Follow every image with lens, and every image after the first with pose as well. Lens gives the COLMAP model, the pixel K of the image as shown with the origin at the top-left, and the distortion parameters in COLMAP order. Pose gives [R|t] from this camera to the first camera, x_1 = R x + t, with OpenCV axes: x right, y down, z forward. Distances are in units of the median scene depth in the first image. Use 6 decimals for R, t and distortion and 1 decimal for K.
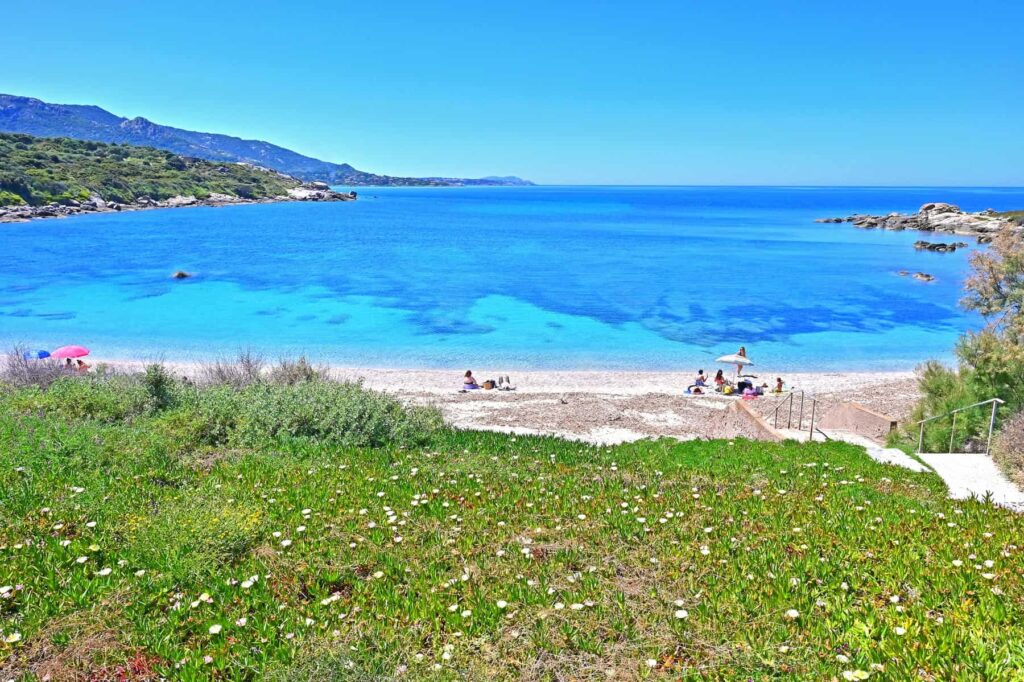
lens RADIAL K [[1080.9, 0, 512.0], [0, 1080.9, 341.0], [0, 0, 1]] dist [0.002664, -0.014196]
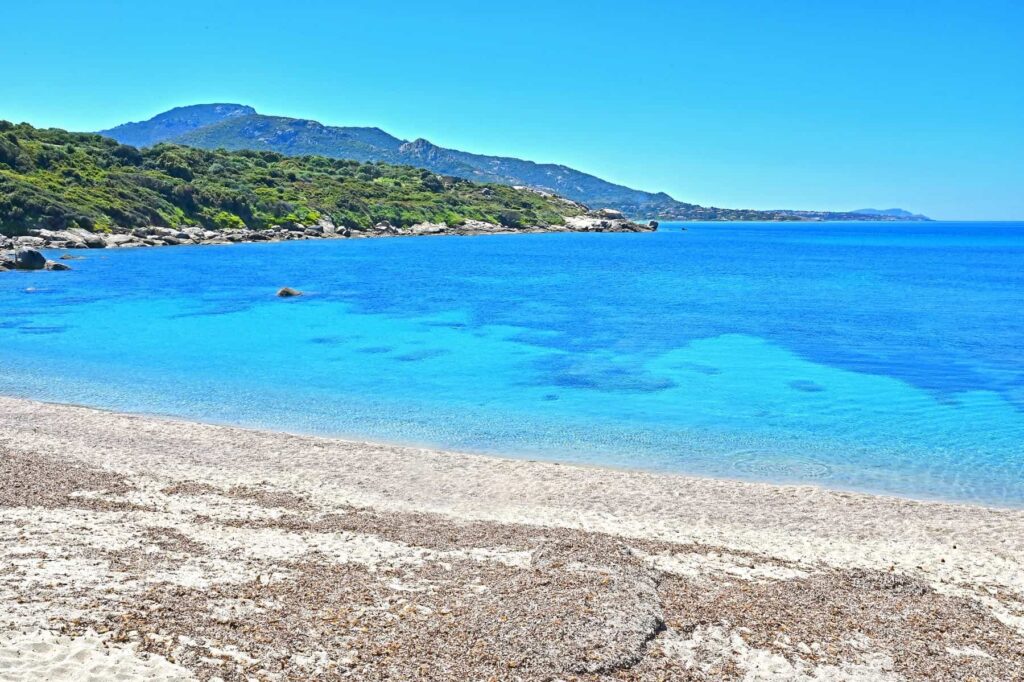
lens RADIAL K [[1080.9, 0, 512.0], [0, 1080.9, 341.0], [0, 0, 1]] dist [0.002664, -0.014196]
pose [[0.911579, 0.038963, -0.409274, 0.073715], [-0.077306, 0.993986, -0.077557, 0.007920], [0.403791, 0.102339, 0.909109, 0.314535]]
